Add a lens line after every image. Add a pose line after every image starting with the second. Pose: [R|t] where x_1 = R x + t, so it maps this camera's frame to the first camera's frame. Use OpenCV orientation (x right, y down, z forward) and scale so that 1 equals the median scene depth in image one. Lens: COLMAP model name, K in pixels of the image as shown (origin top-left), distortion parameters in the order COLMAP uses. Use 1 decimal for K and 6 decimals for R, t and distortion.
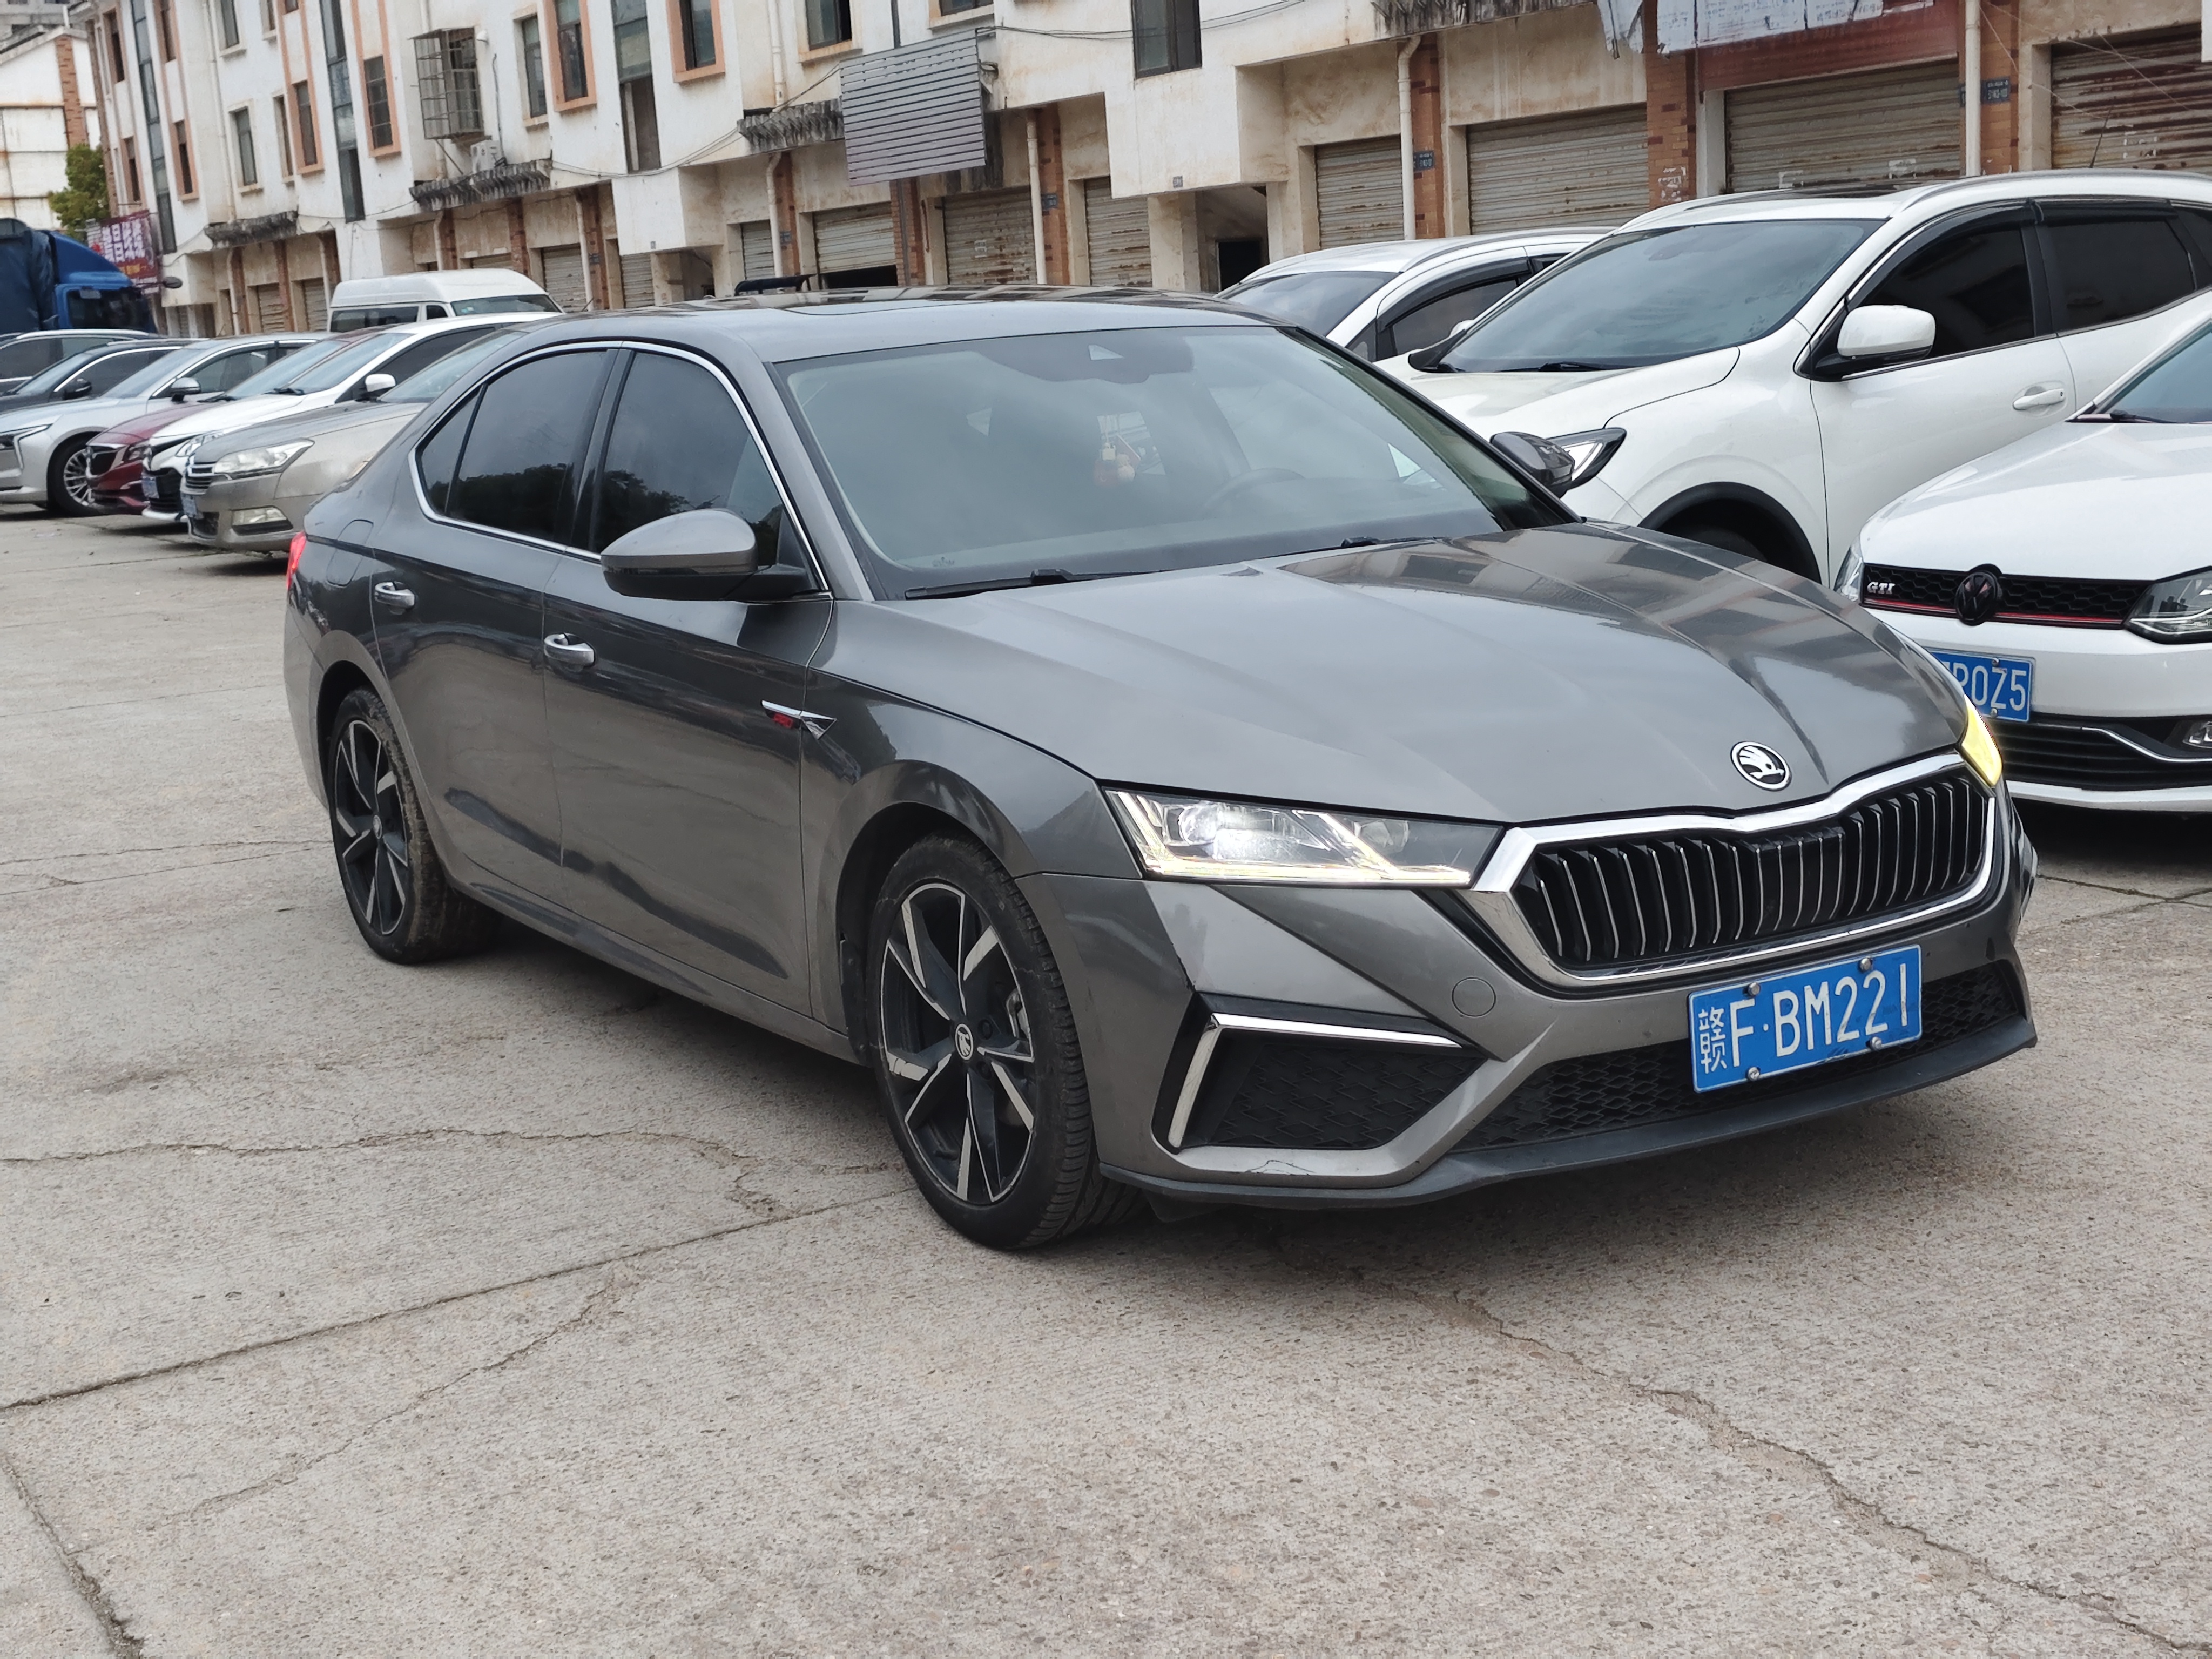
lens RADIAL K [[2991.0, 0, 1098.0], [0, 2991.0, 751.7], [0, 0, 1]] dist [0.139933, -0.339680]
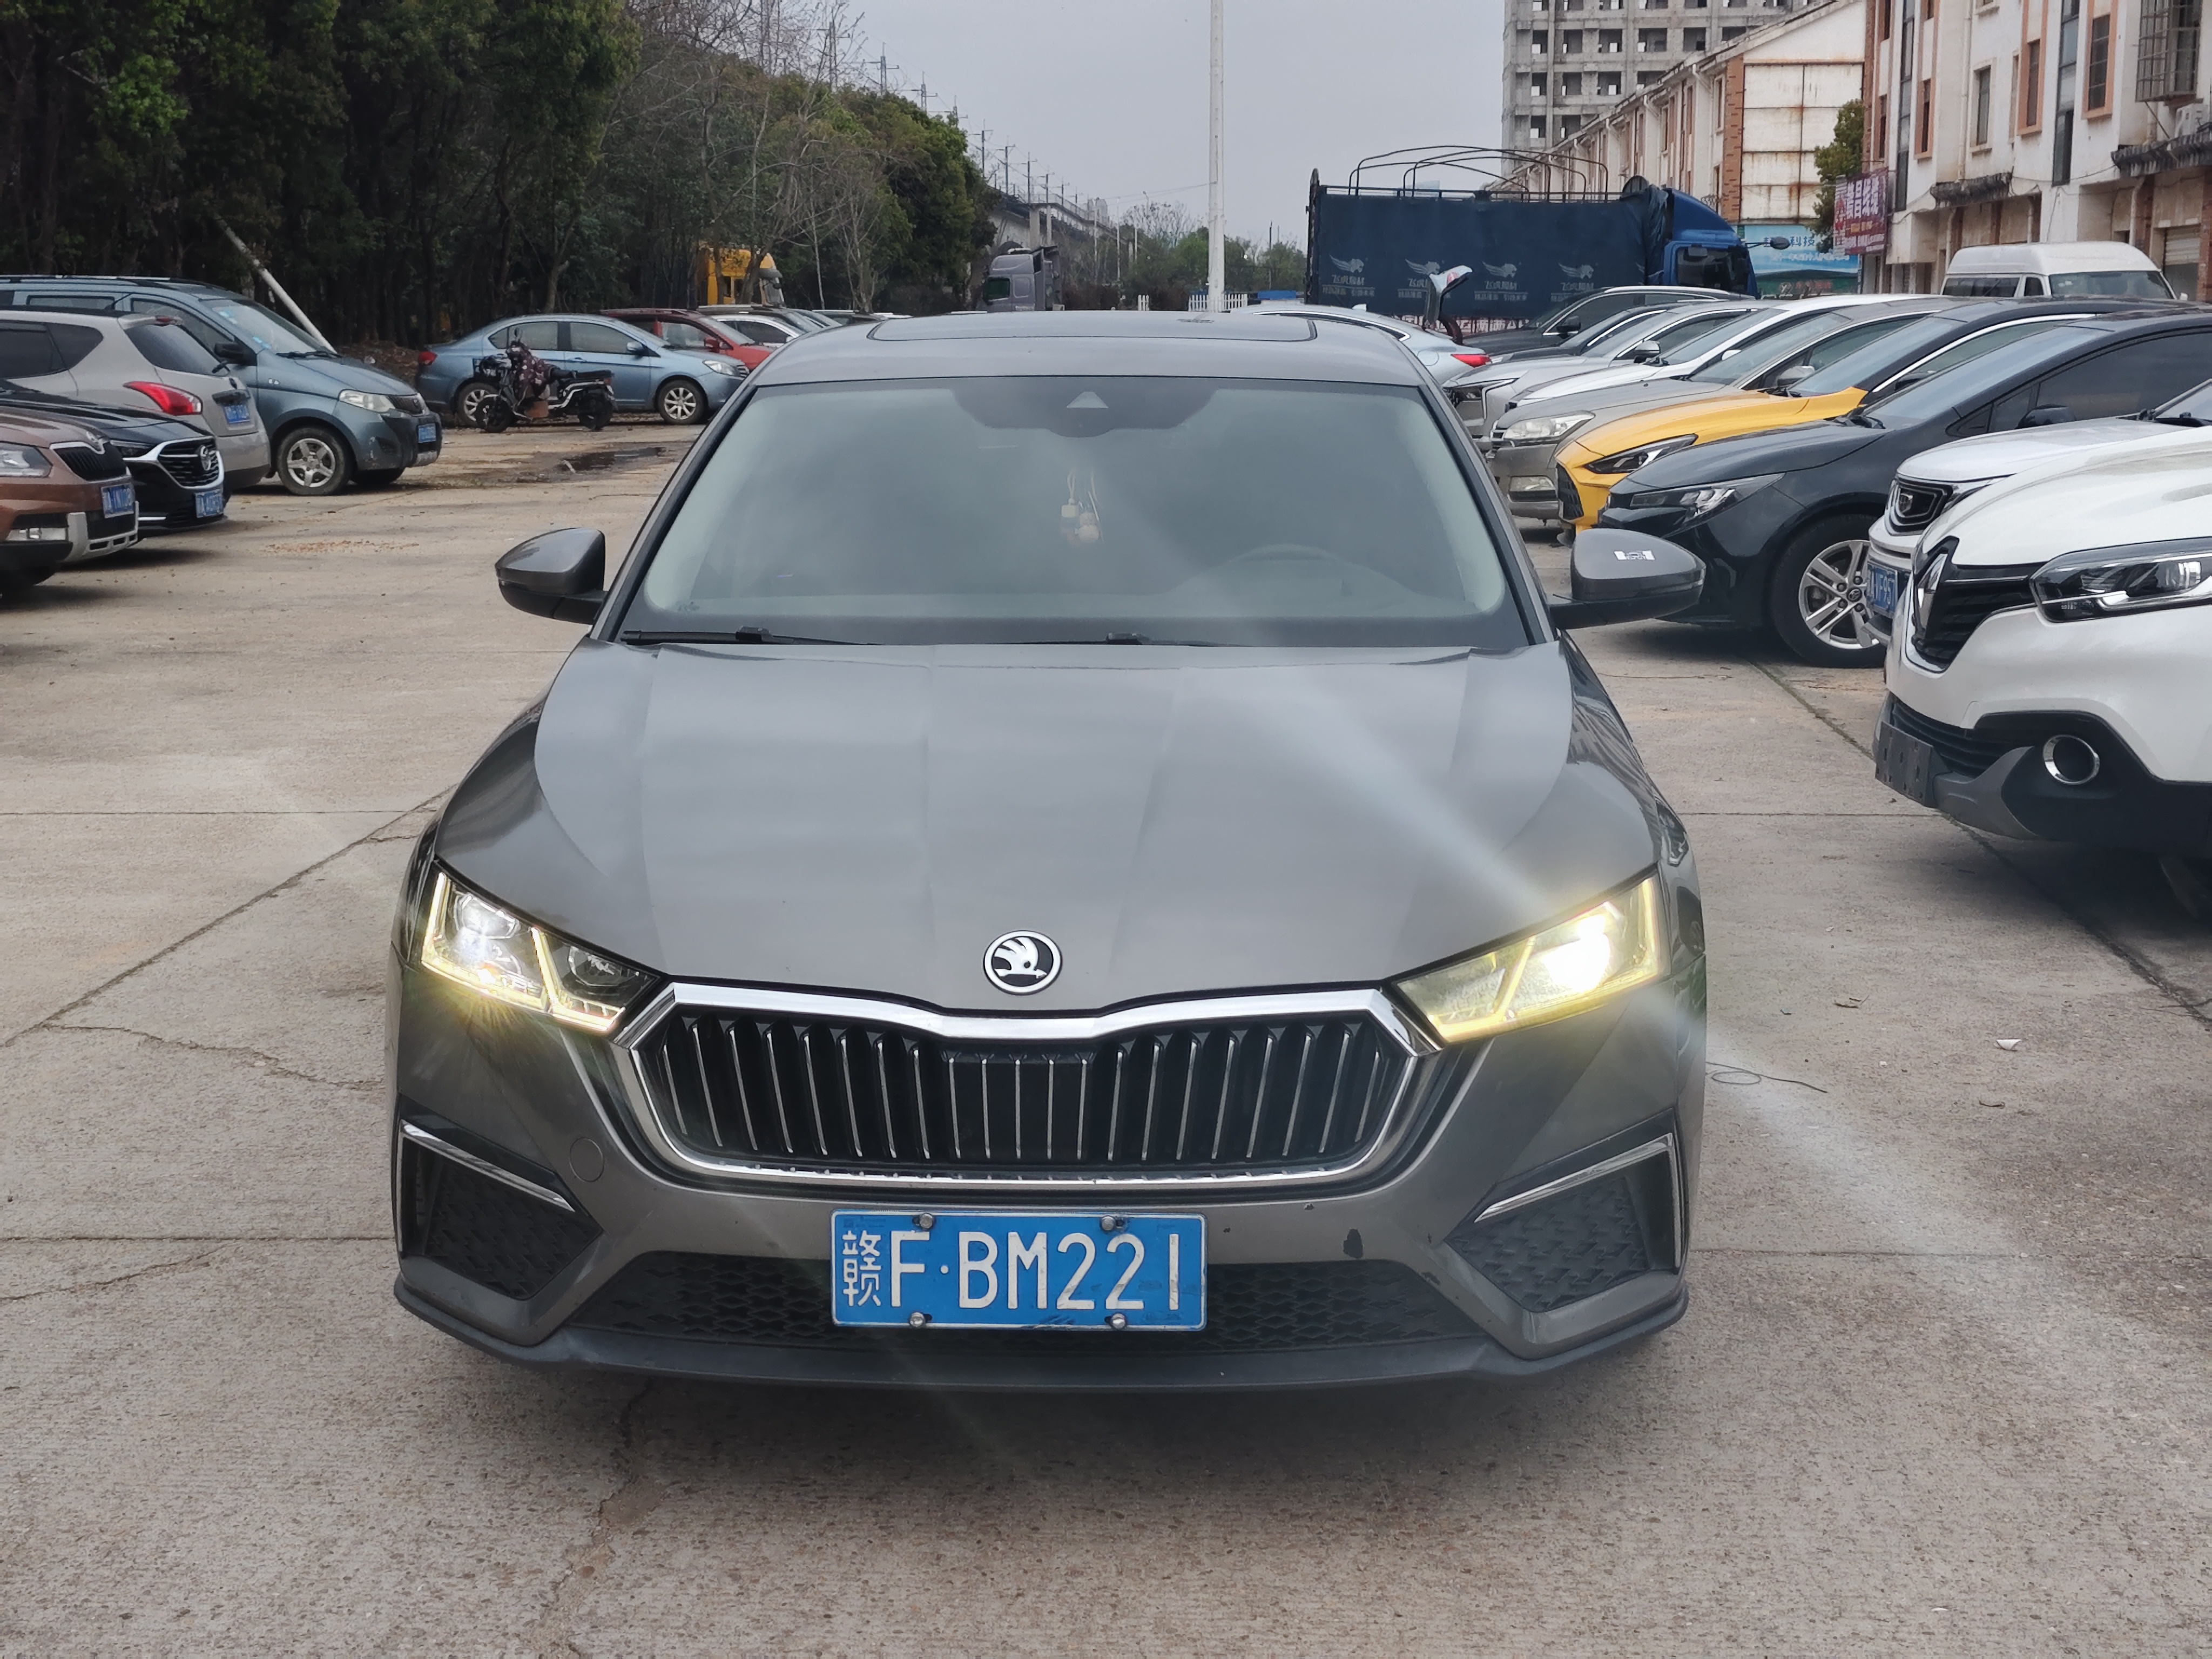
lens RADIAL K [[2991.0, 0, 1098.0], [0, 2991.0, 751.7], [0, 0, 1]] dist [0.139933, -0.339680]
pose [[0.826262, 0.141320, -0.545271, 0.614034], [-0.133137, 0.989585, 0.054729, -0.091364], [0.547326, 0.027376, 0.836472, 0.280518]]
